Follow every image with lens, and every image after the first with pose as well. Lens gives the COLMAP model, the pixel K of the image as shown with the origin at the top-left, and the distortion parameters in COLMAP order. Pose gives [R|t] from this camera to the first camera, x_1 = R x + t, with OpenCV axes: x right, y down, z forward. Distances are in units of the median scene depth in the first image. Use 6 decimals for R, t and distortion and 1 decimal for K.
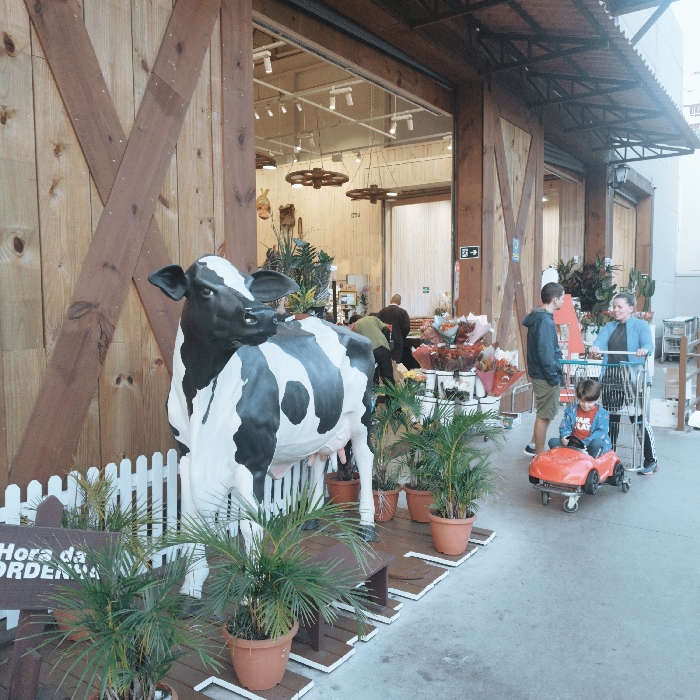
lens RADIAL K [[674.9, 0, 350.0], [0, 674.9, 350.0], [0, 0, 1]] dist [0.008492, -0.001017]
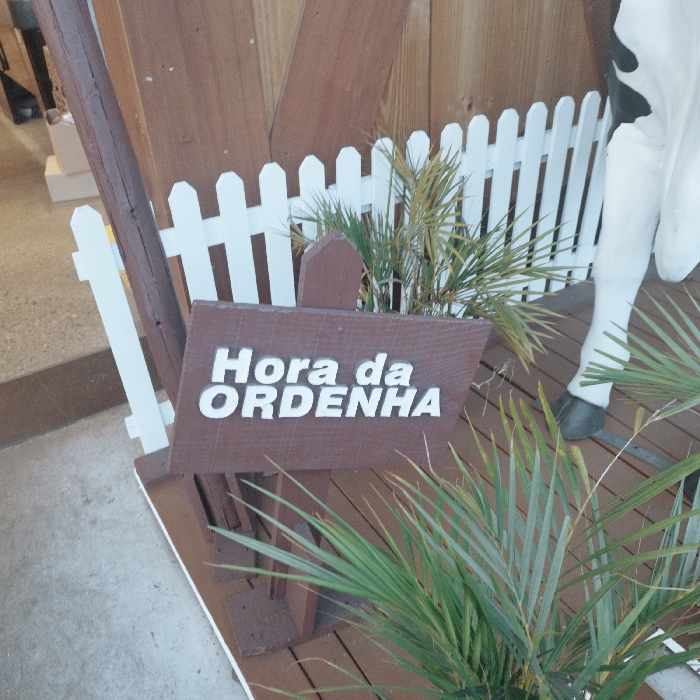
lens RADIAL K [[674.9, 0, 350.0], [0, 674.9, 350.0], [0, 0, 1]] dist [0.008492, -0.001017]
pose [[0.911352, 0.190791, -0.364740, -0.279638], [0.020257, 0.864233, 0.502684, 0.080206], [0.411128, -0.465511, 0.783756, 0.671696]]
